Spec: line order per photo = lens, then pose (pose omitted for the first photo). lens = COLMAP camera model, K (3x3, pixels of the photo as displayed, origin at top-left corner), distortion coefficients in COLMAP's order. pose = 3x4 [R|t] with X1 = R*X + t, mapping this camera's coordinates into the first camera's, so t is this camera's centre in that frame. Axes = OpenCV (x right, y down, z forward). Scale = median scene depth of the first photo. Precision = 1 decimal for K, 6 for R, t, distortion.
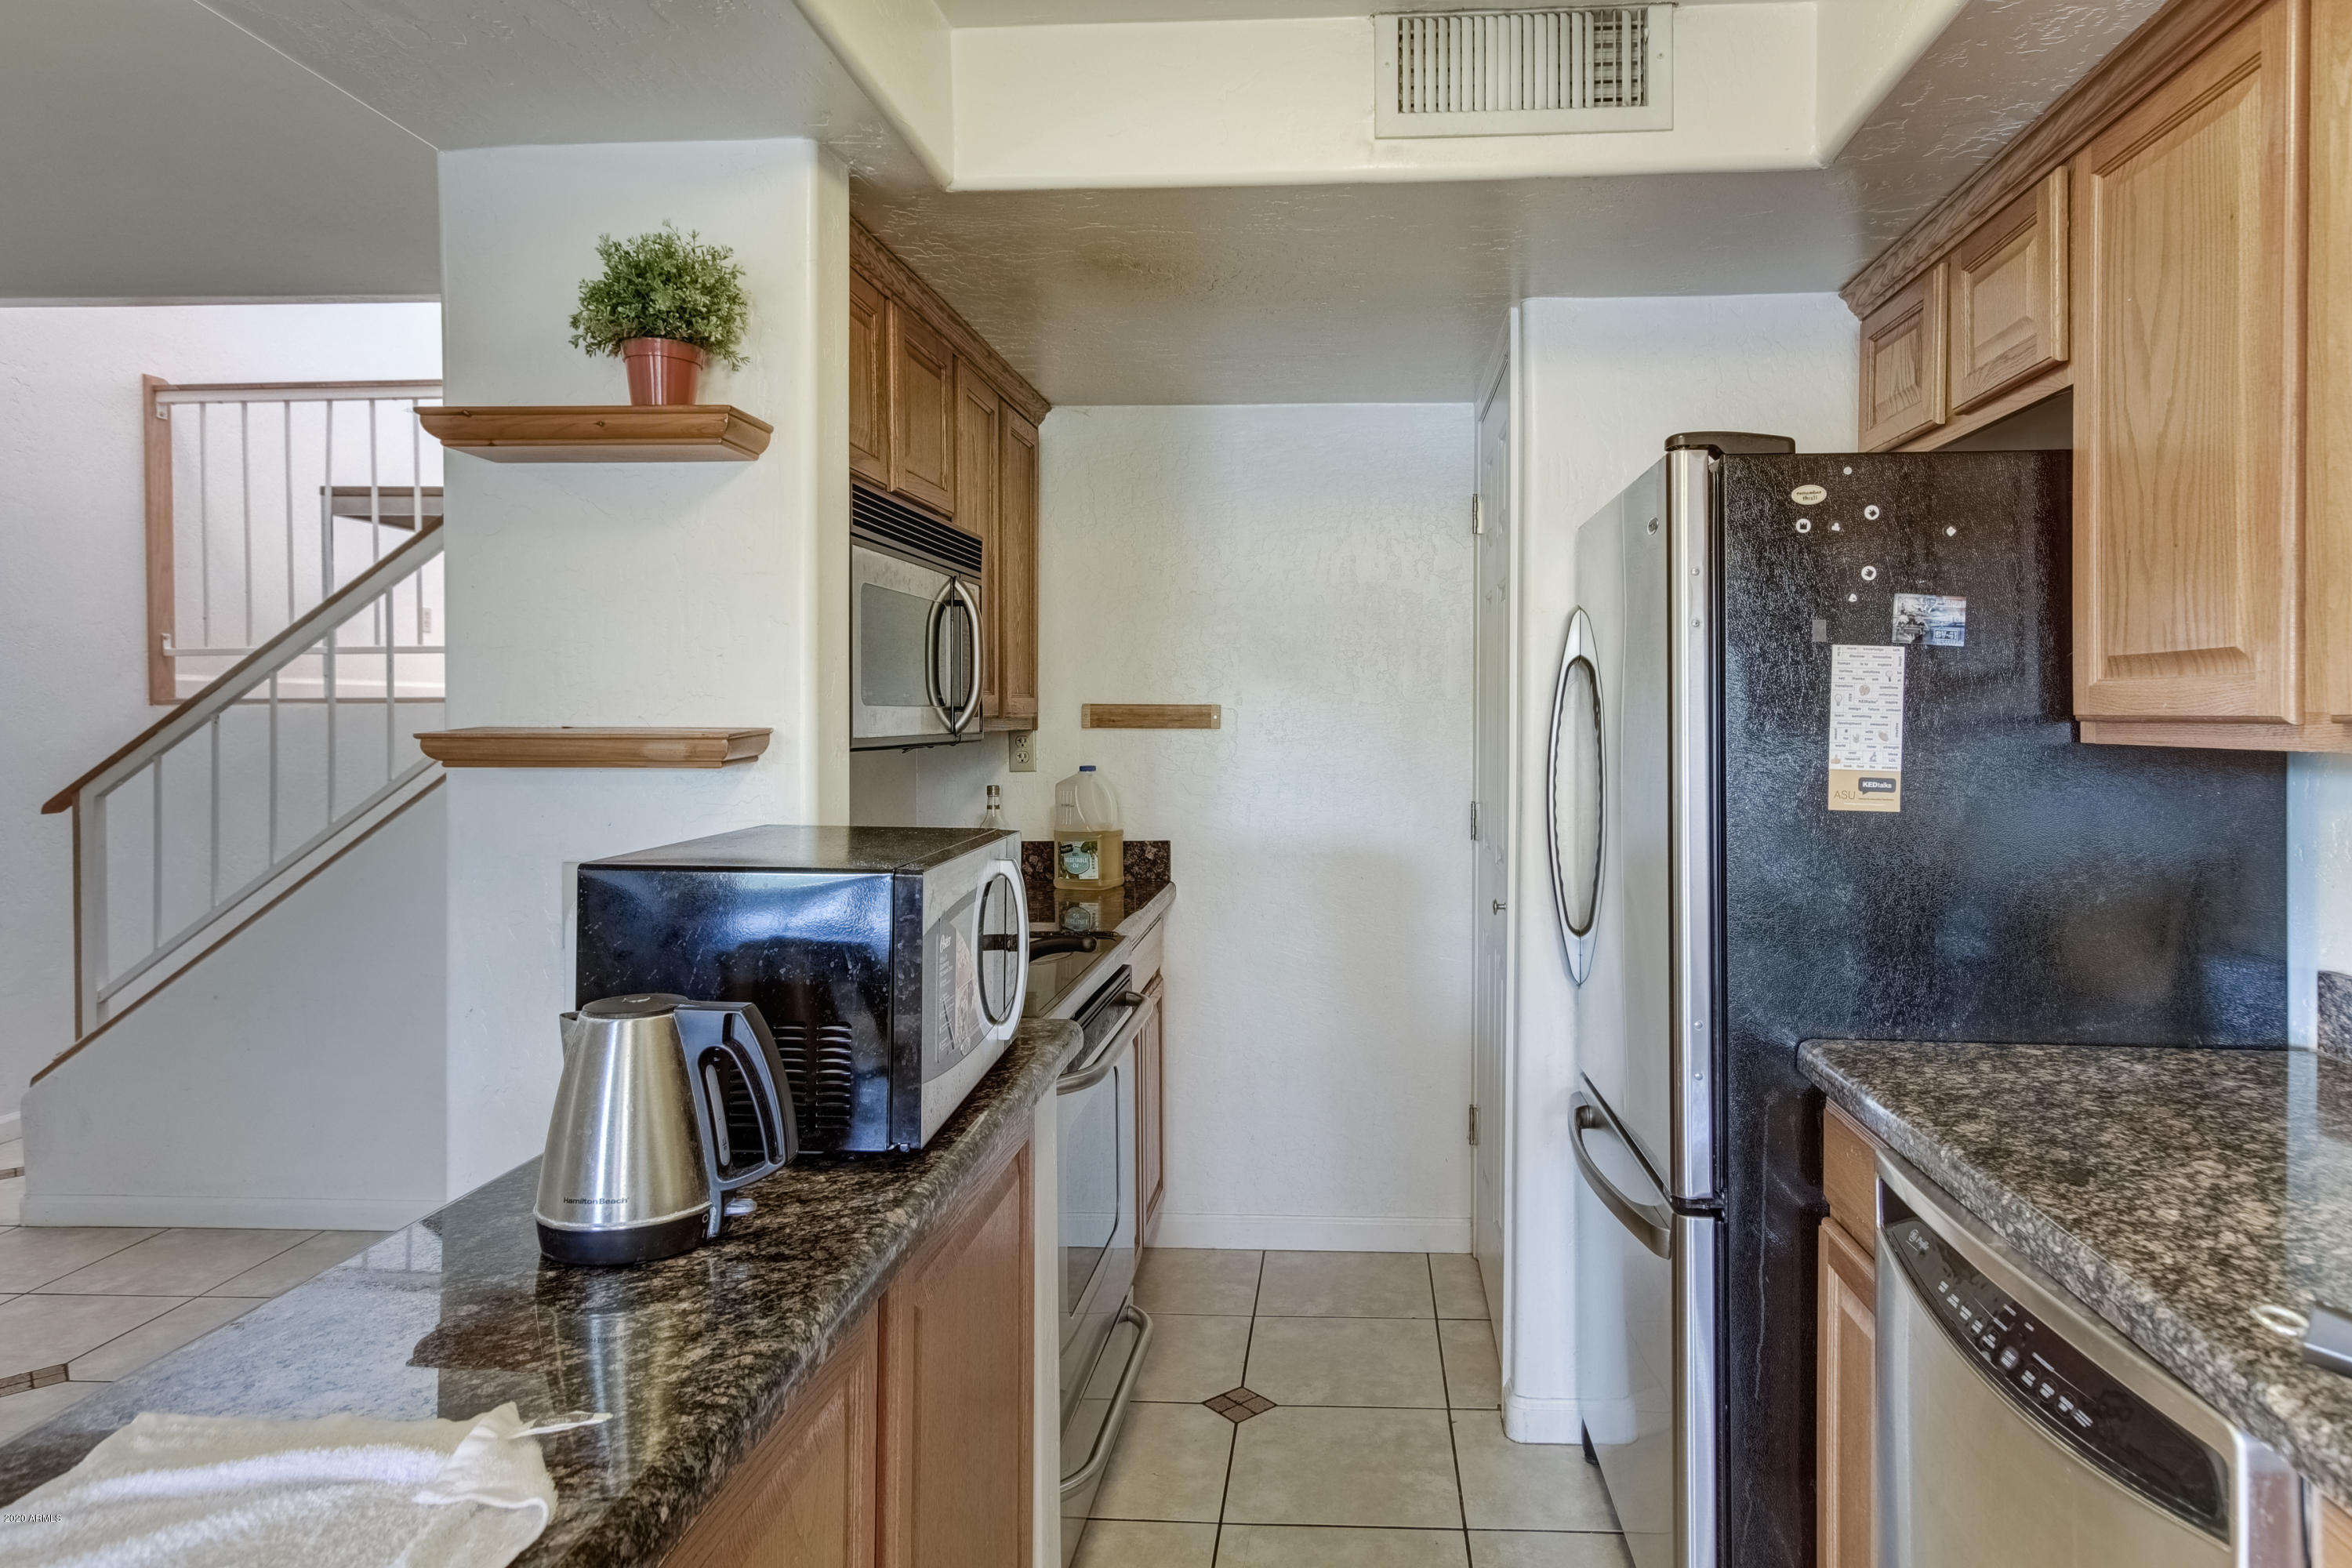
lens RADIAL K [[1456.4, 0, 1296.4], [0, 1456.4, 730.9], [0, 0, 1]] dist [-0.005224, 0.025646]
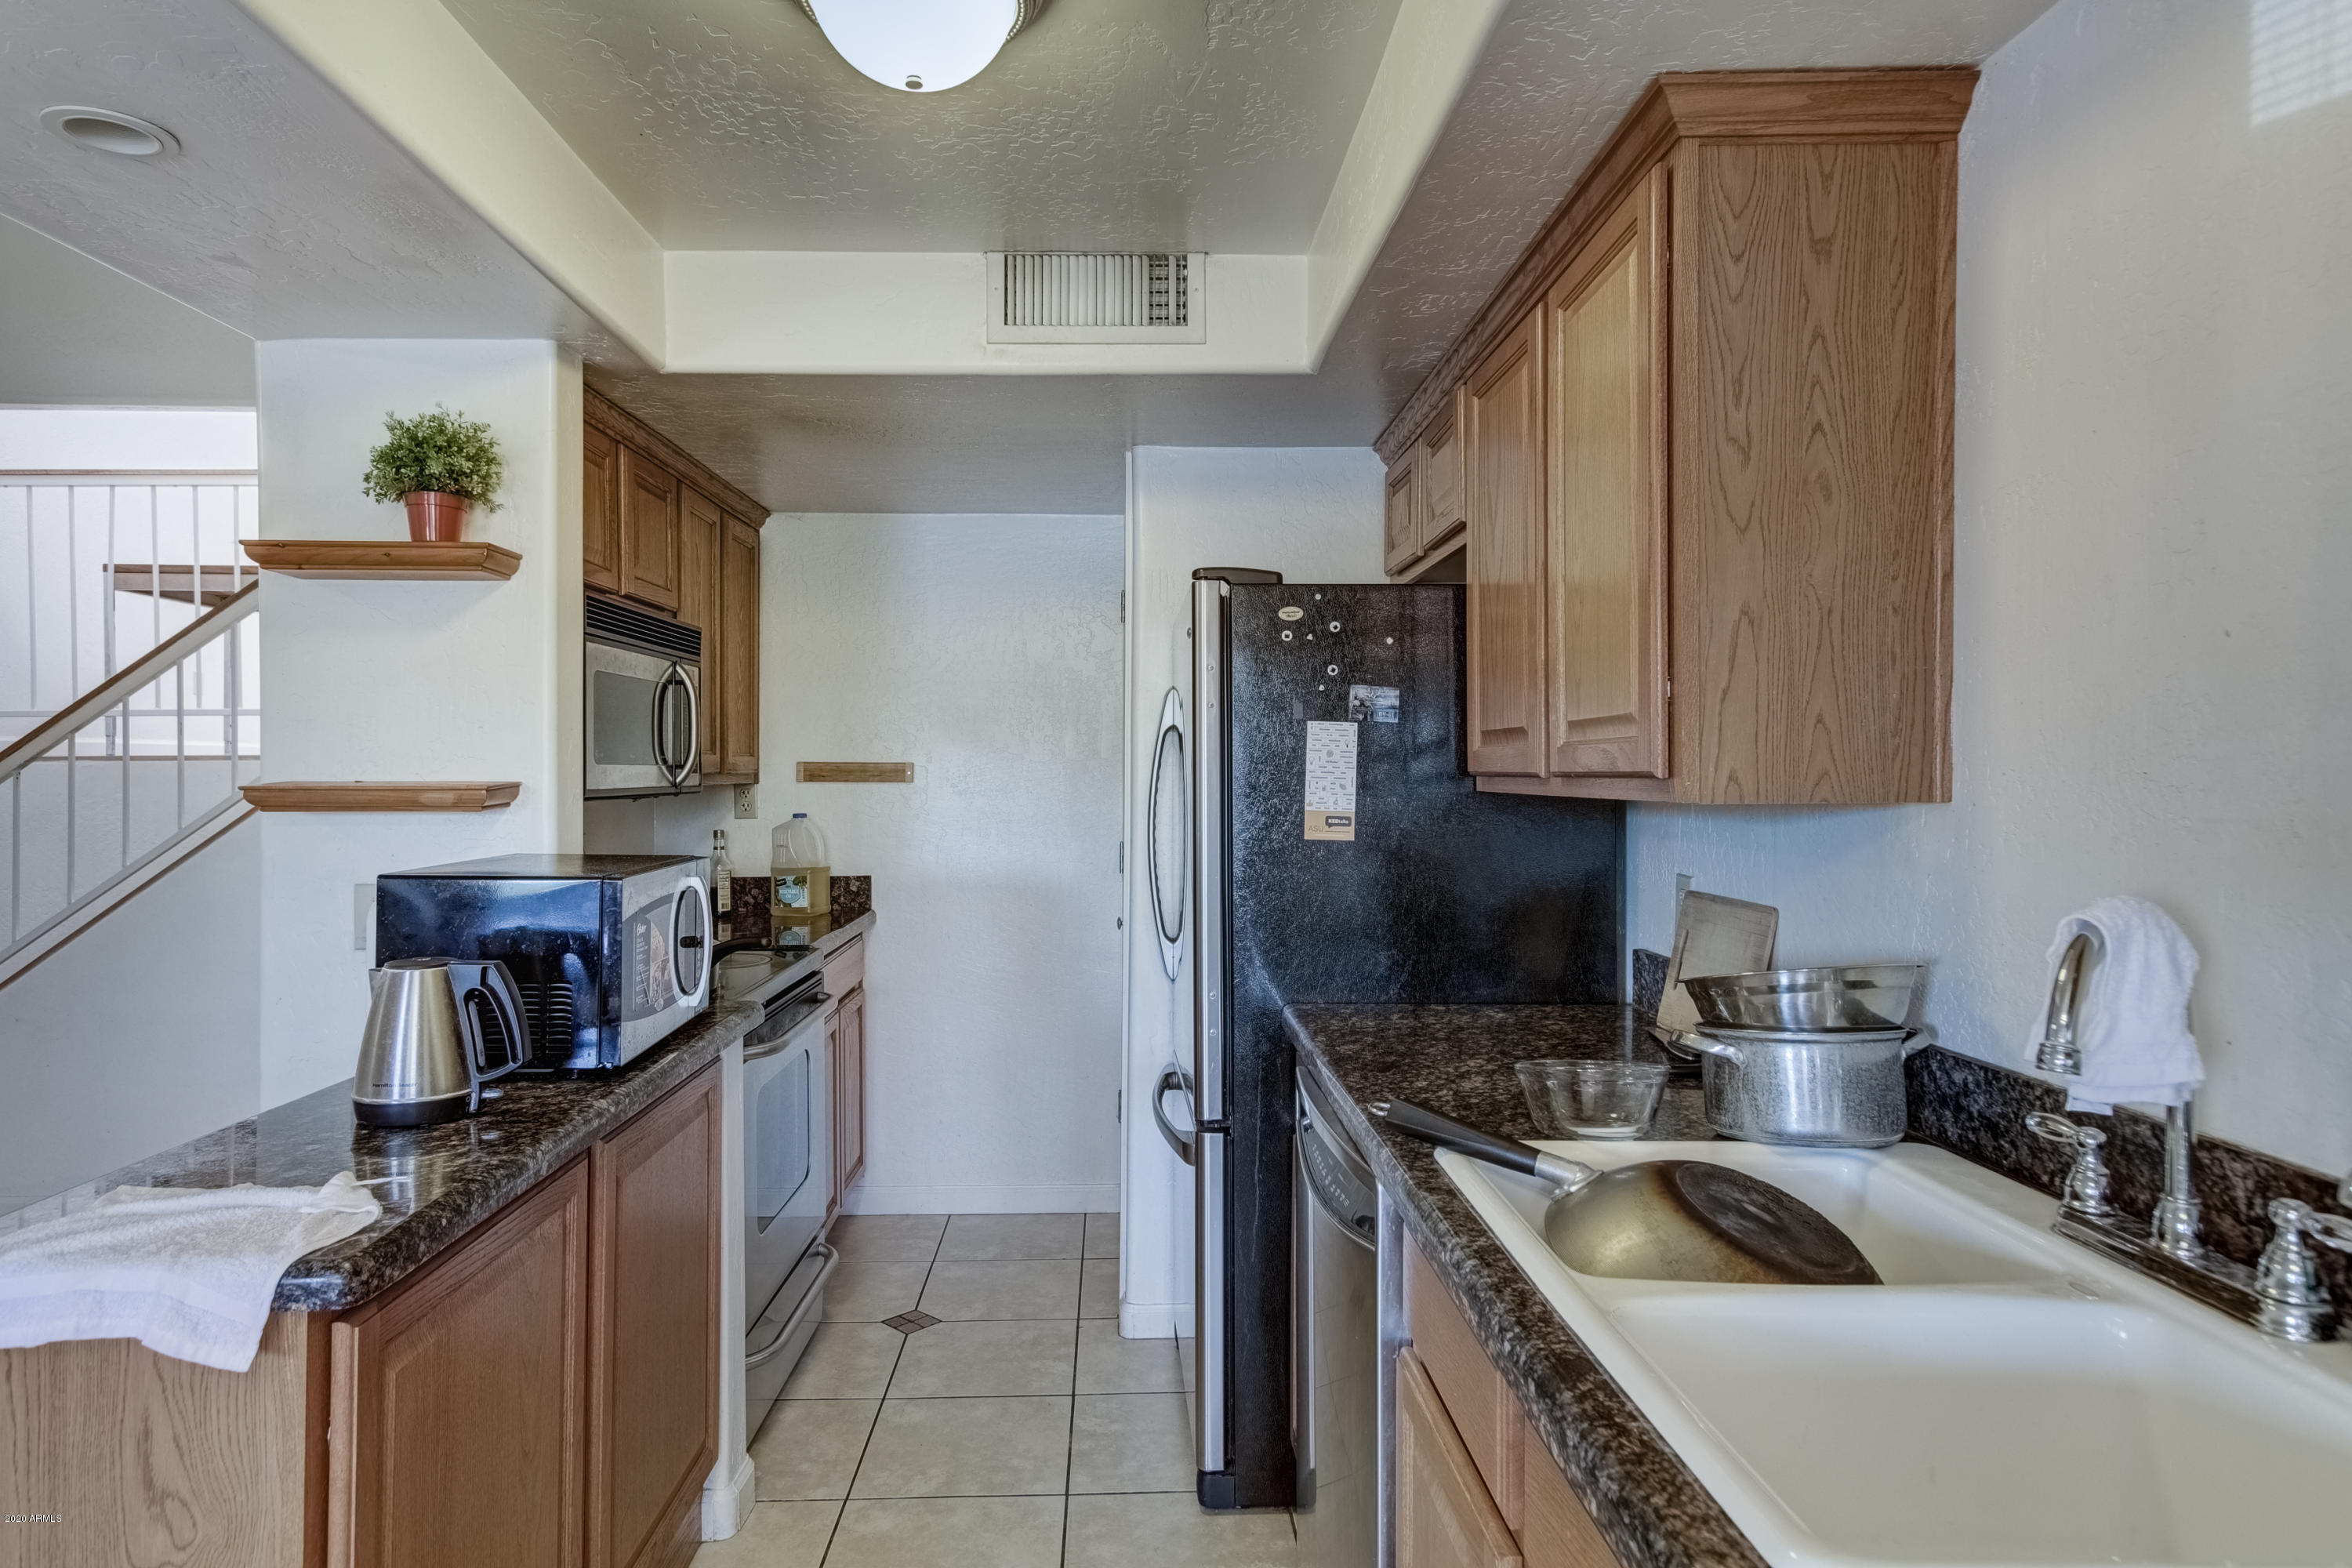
lens RADIAL K [[1400.9, 0, 1177.5], [0, 1400.9, 777.9], [0, 0, 1]] dist [0.001479, 0.024552]
pose [[0.996641, -0.000757, 0.081889, 0.124460], [0.001193, 0.999985, -0.005278, 0.002062], [-0.081884, 0.005358, 0.996627, -0.306737]]
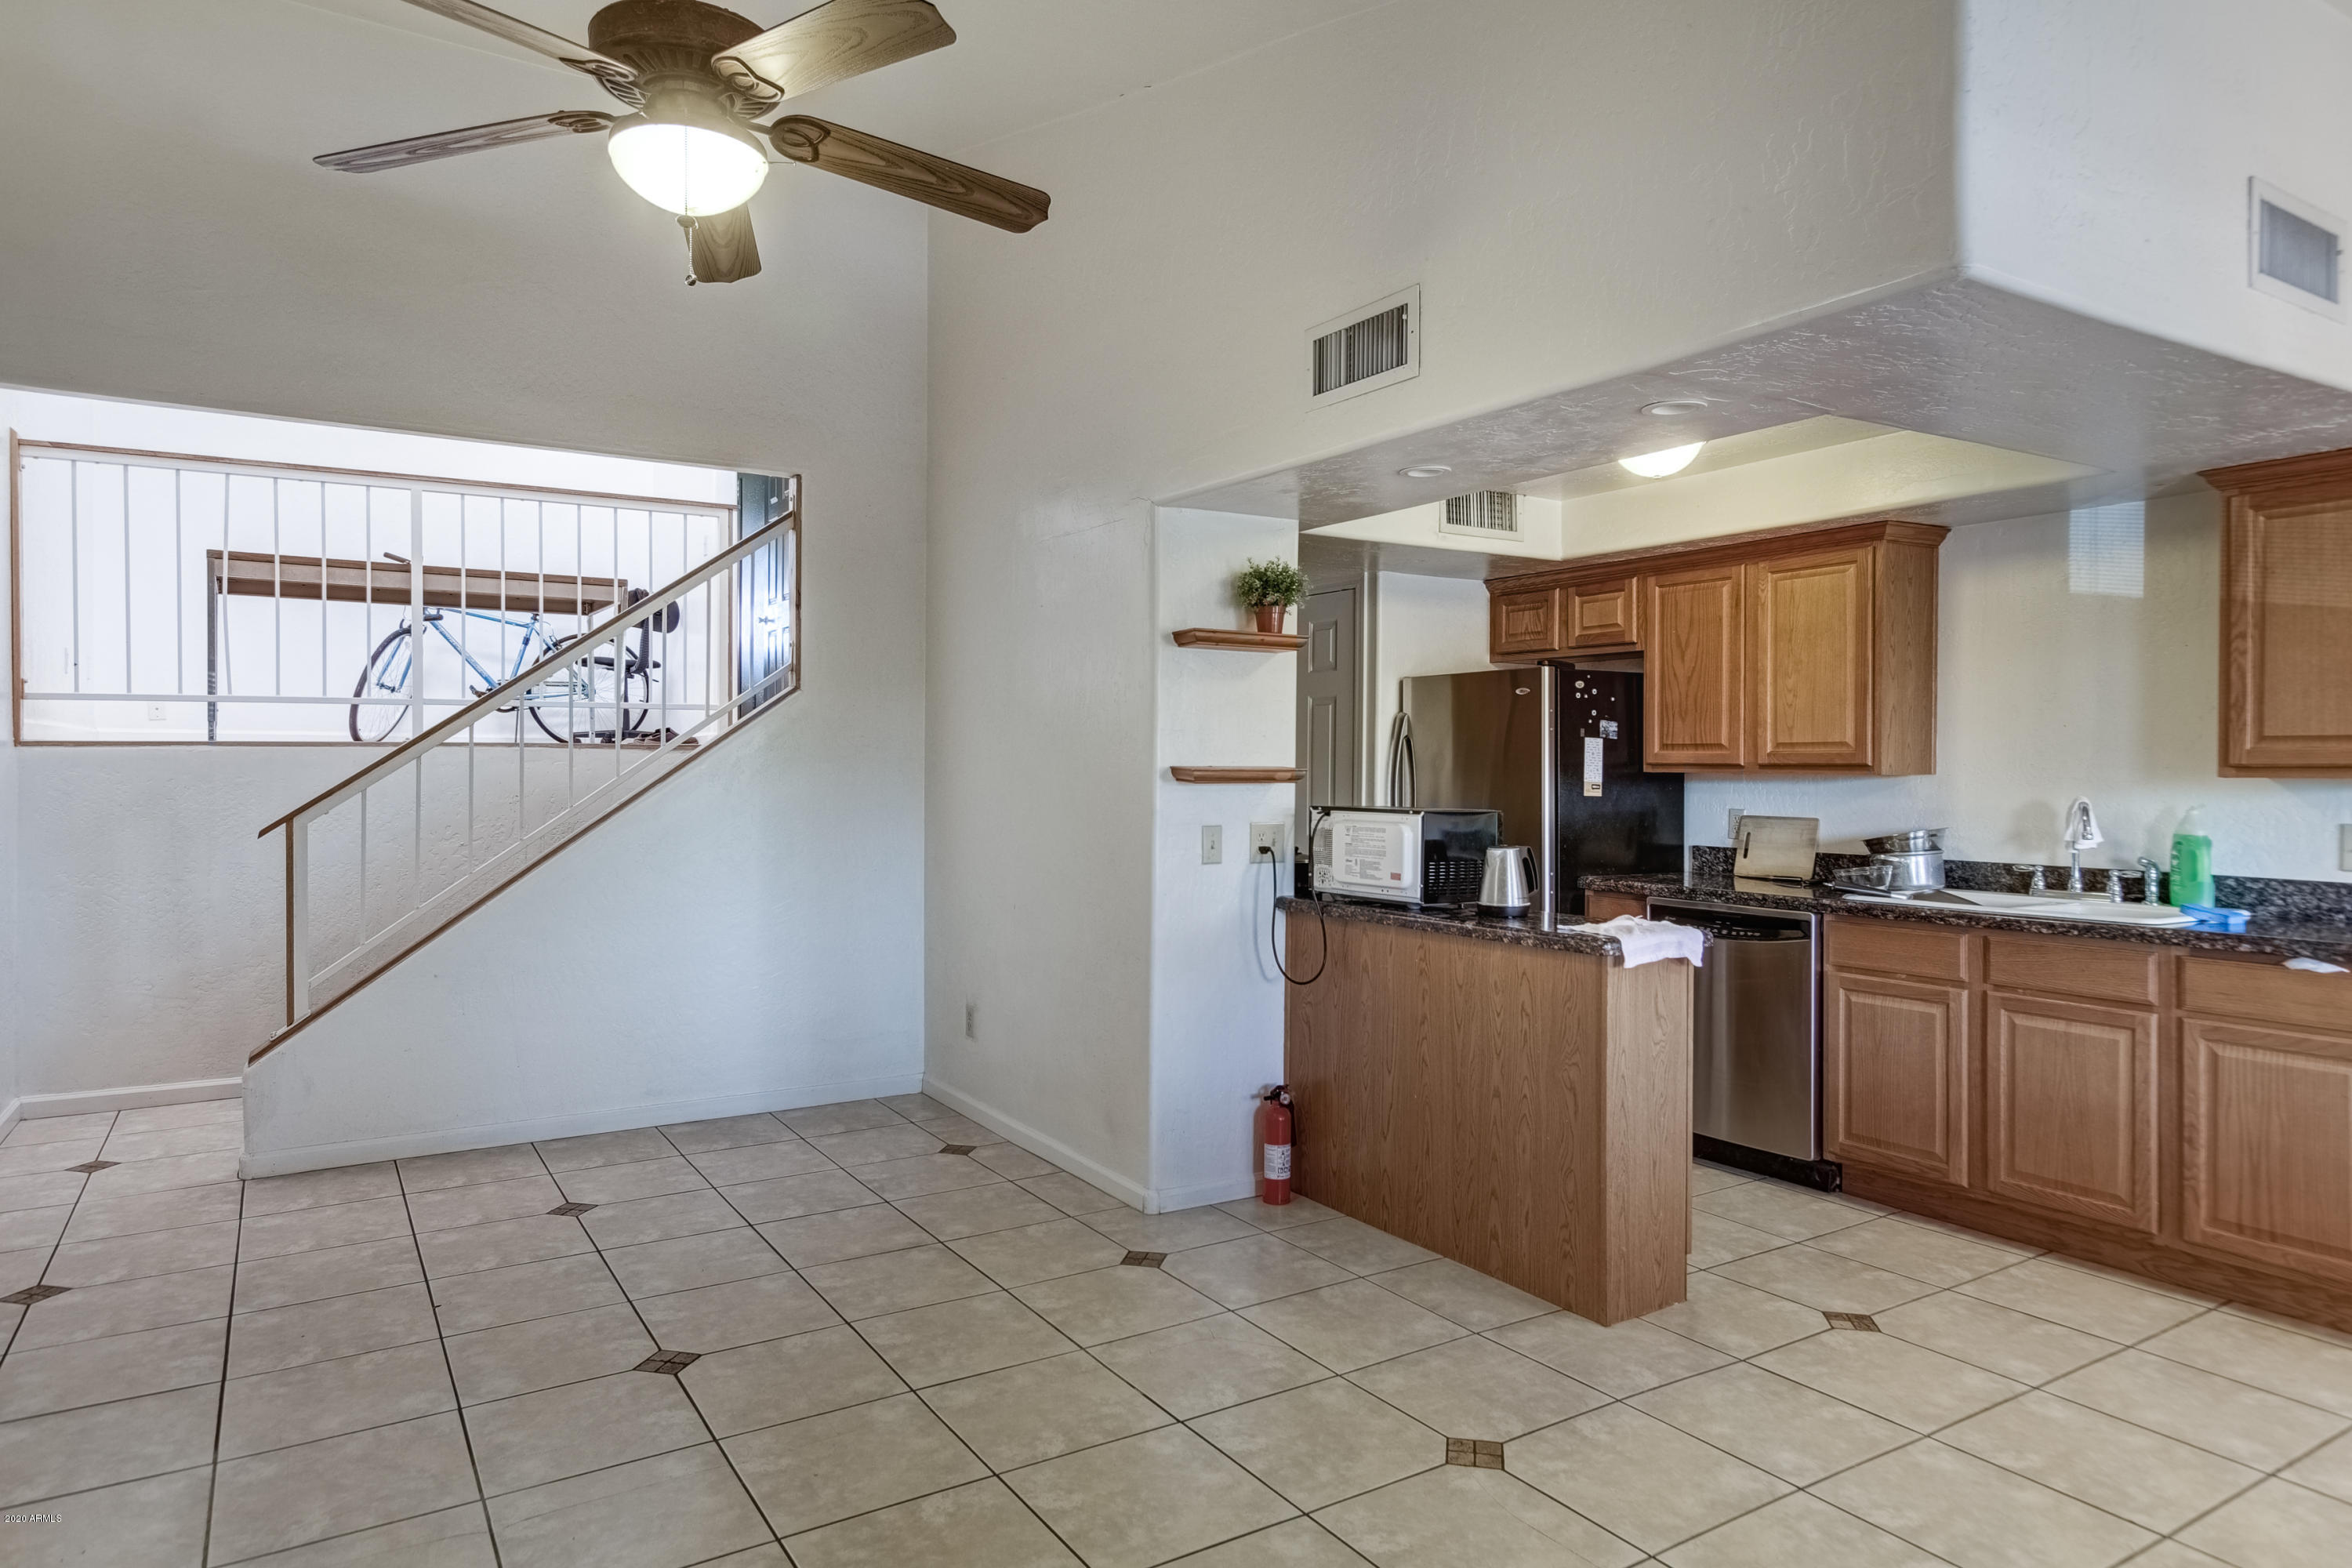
lens RADIAL K [[1400.9, 0, 1177.5], [0, 1400.9, 777.9], [0, 0, 1]] dist [0.001479, 0.024552]
pose [[0.818533, -0.004760, 0.574440, -1.724167], [0.002000, 0.999983, 0.005436, 0.002765], [-0.574456, -0.003300, 0.818529, -0.726094]]
